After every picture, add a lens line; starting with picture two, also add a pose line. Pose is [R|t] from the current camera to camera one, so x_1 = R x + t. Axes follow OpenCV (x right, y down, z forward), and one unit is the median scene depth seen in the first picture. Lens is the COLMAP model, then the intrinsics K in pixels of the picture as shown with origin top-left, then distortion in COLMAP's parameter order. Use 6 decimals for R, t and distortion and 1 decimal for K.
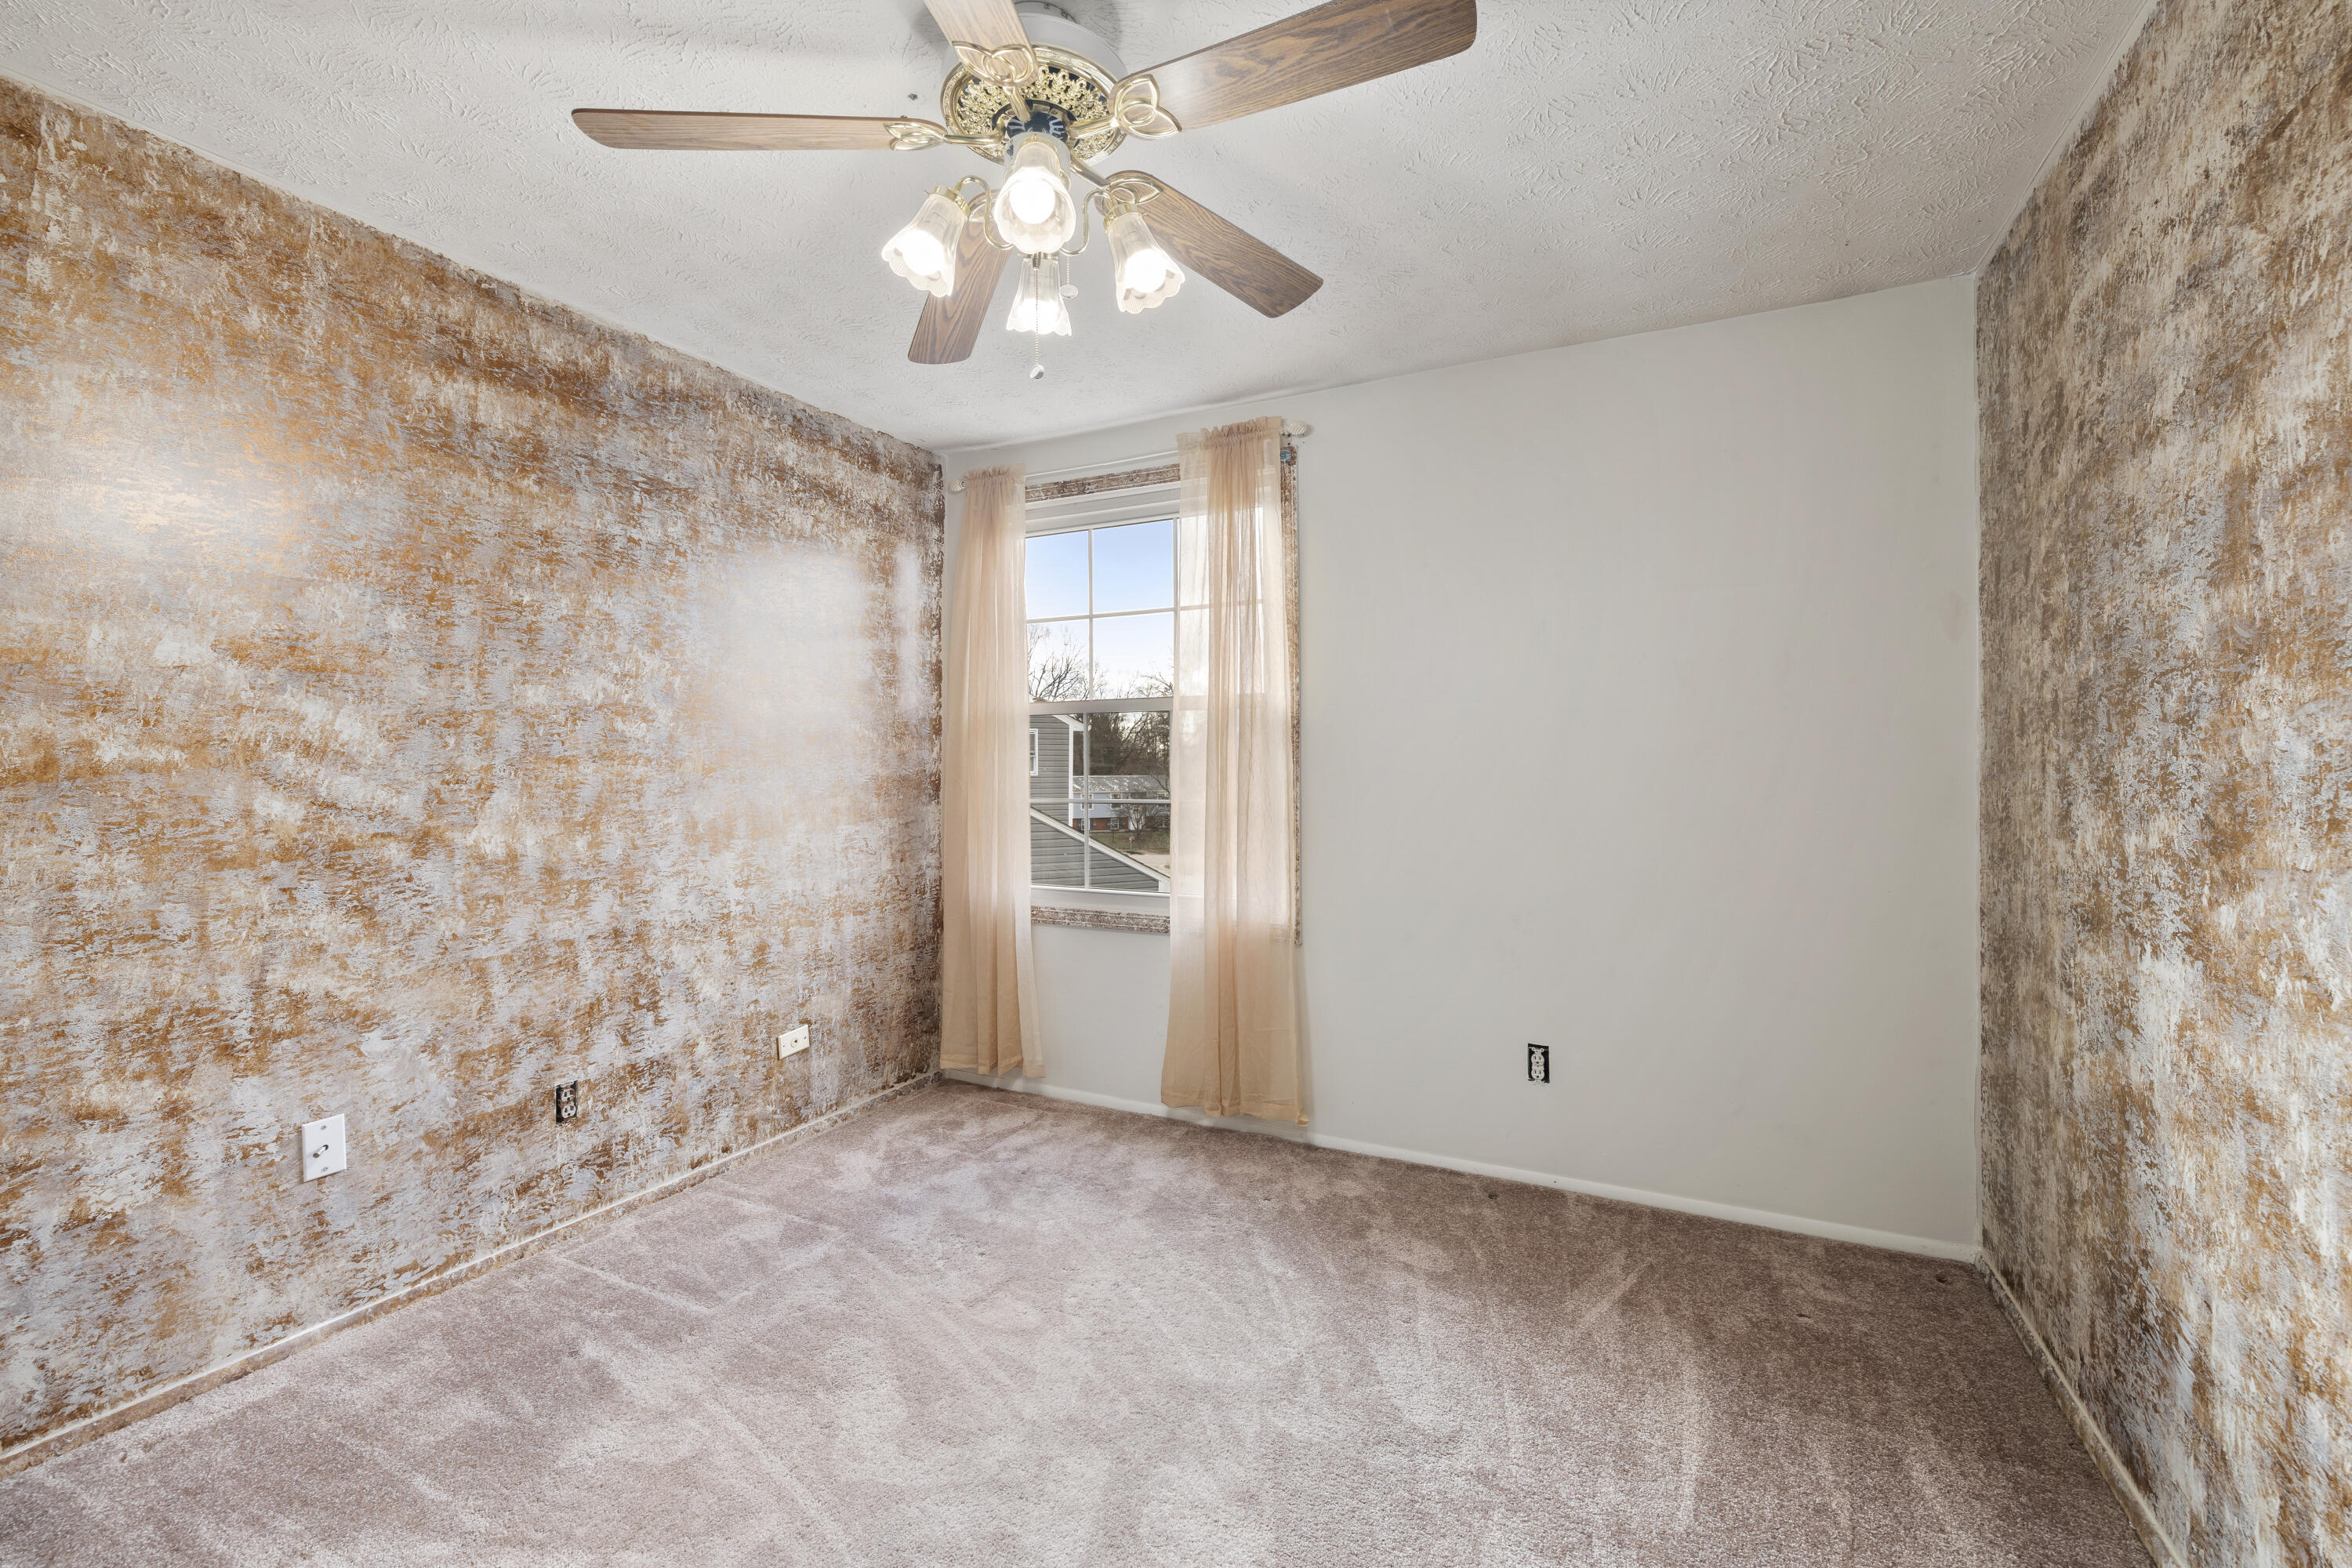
lens RADIAL K [[988.6, 0, 1166.5], [0, 988.6, 757.7], [0, 0, 1]] dist [0.000808, -0.000331]
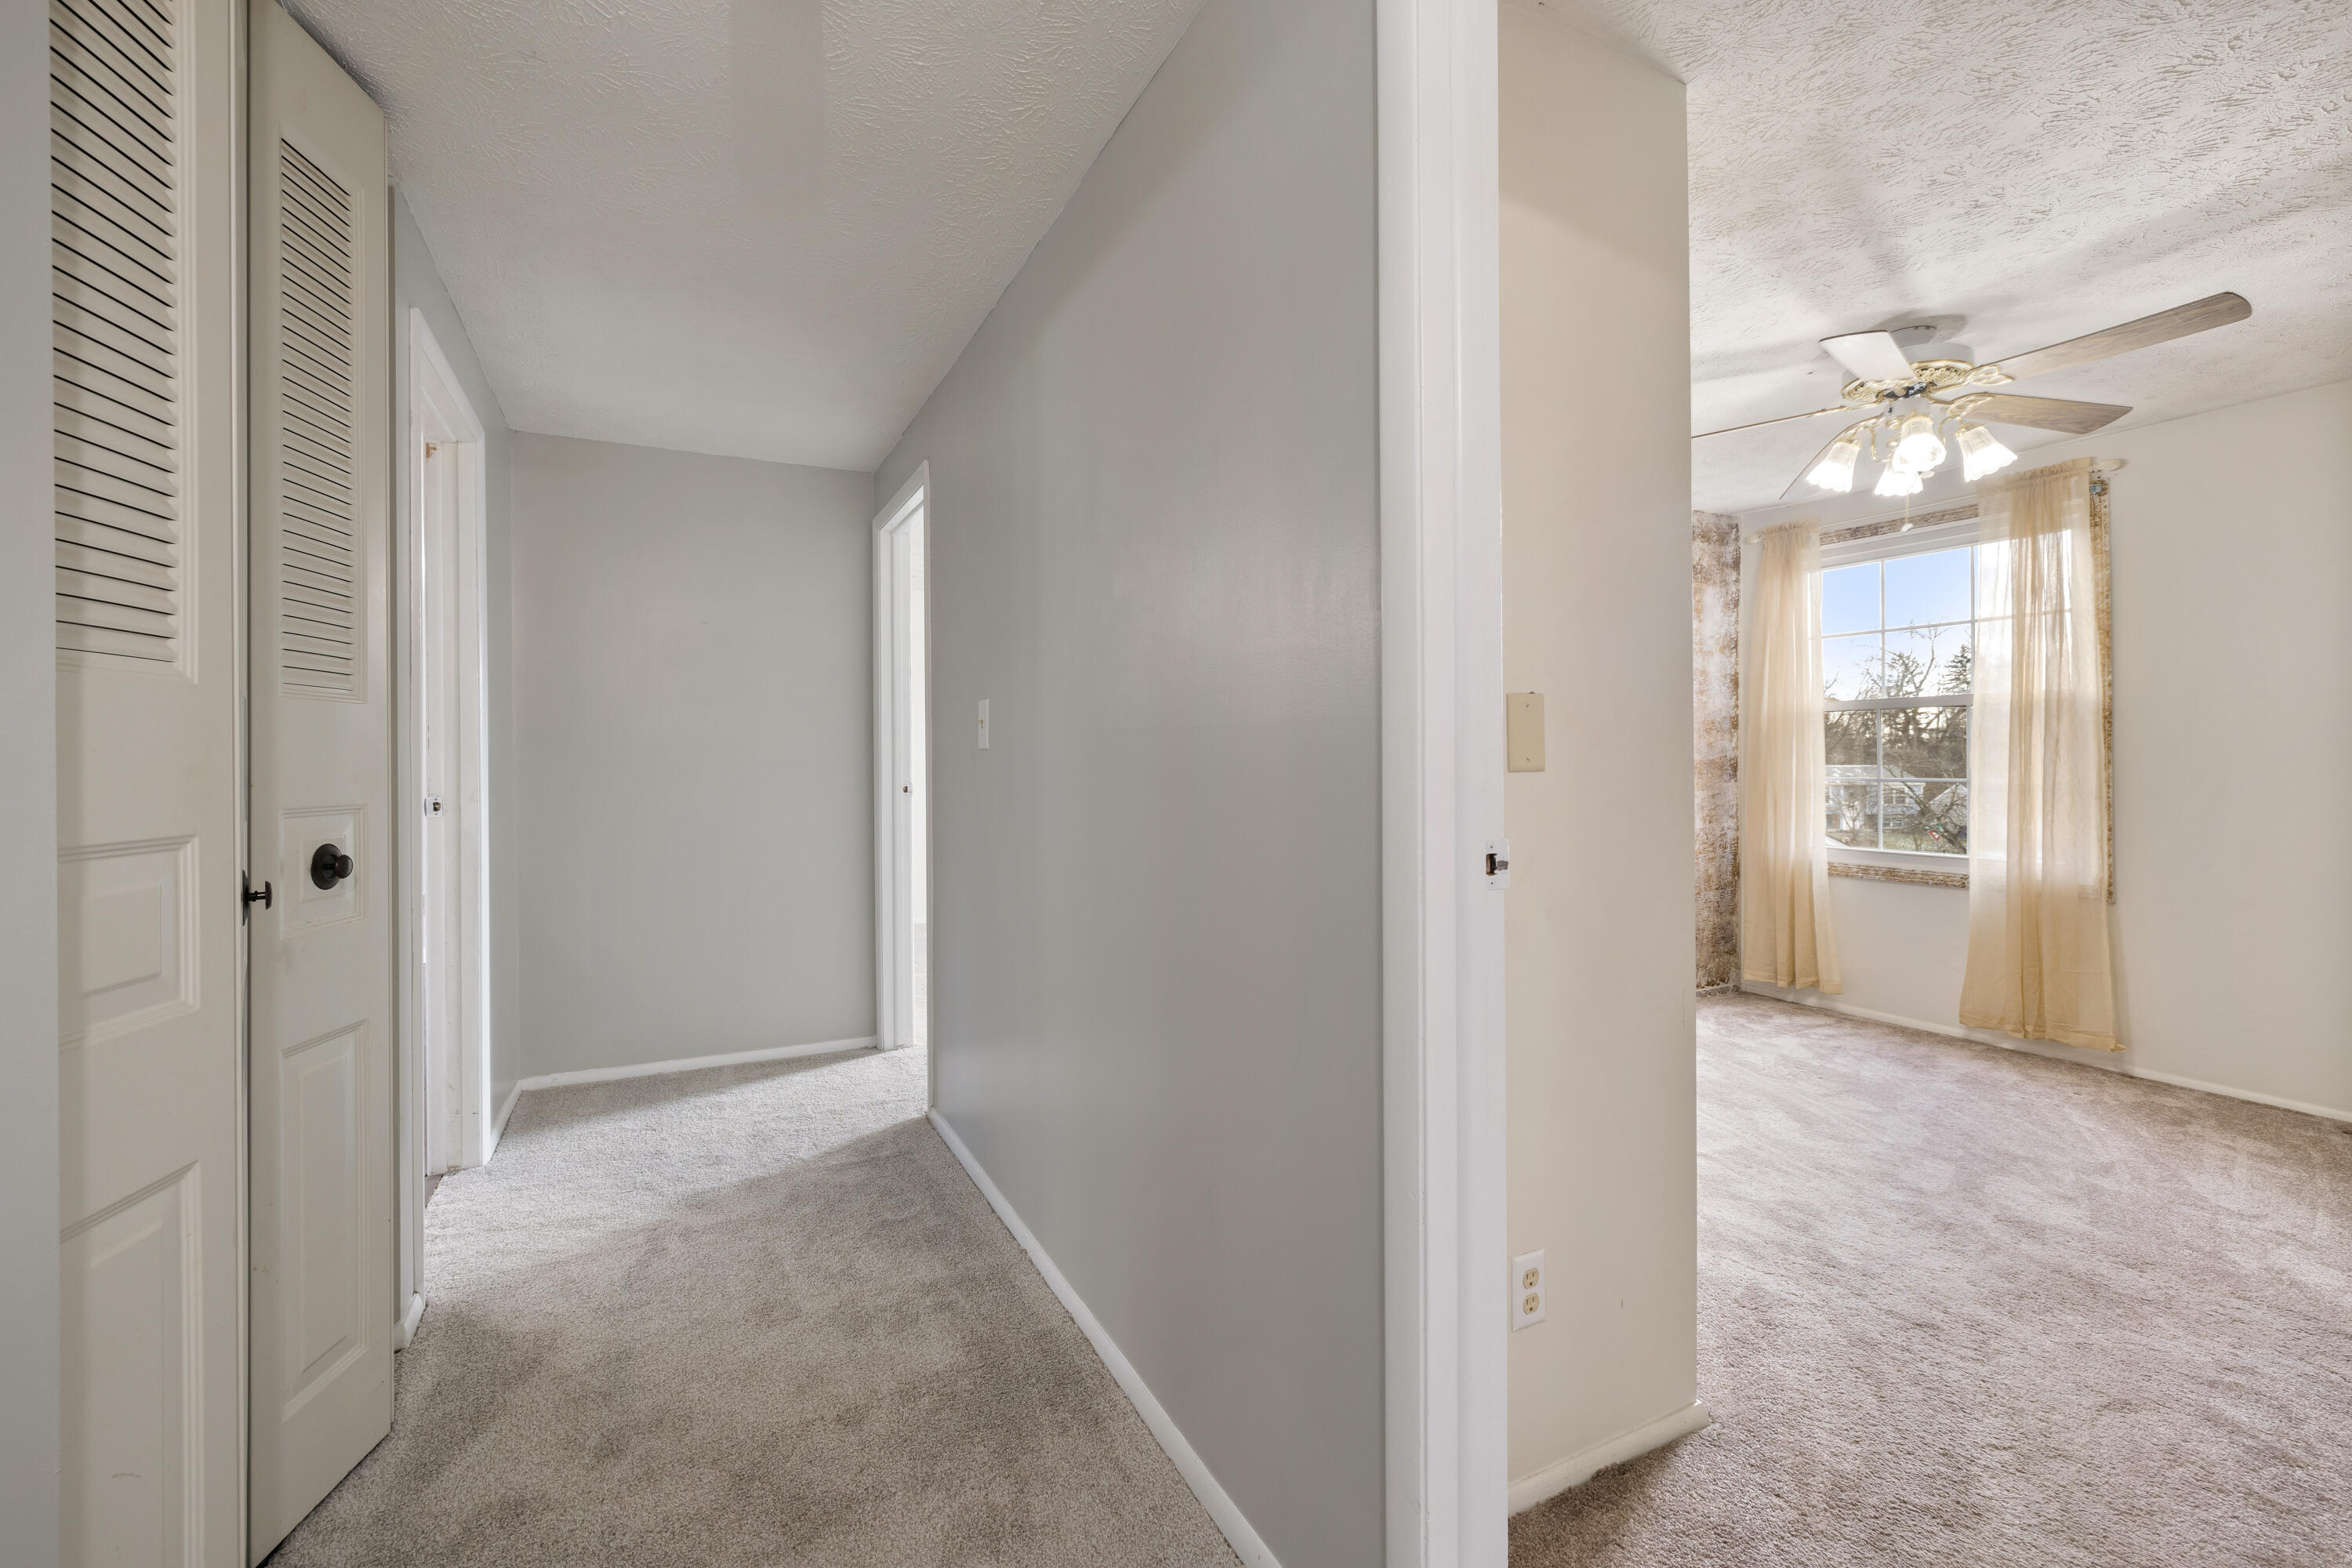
lens RADIAL K [[988.6, 0, 1166.5], [0, 988.6, 757.7], [0, 0, 1]] dist [0.000808, -0.000331]
pose [[0.806862, -0.002204, -0.590736, -0.072853], [0.008459, 0.999934, 0.007822, -0.001804], [0.590680, -0.011309, 0.806827, -0.572272]]
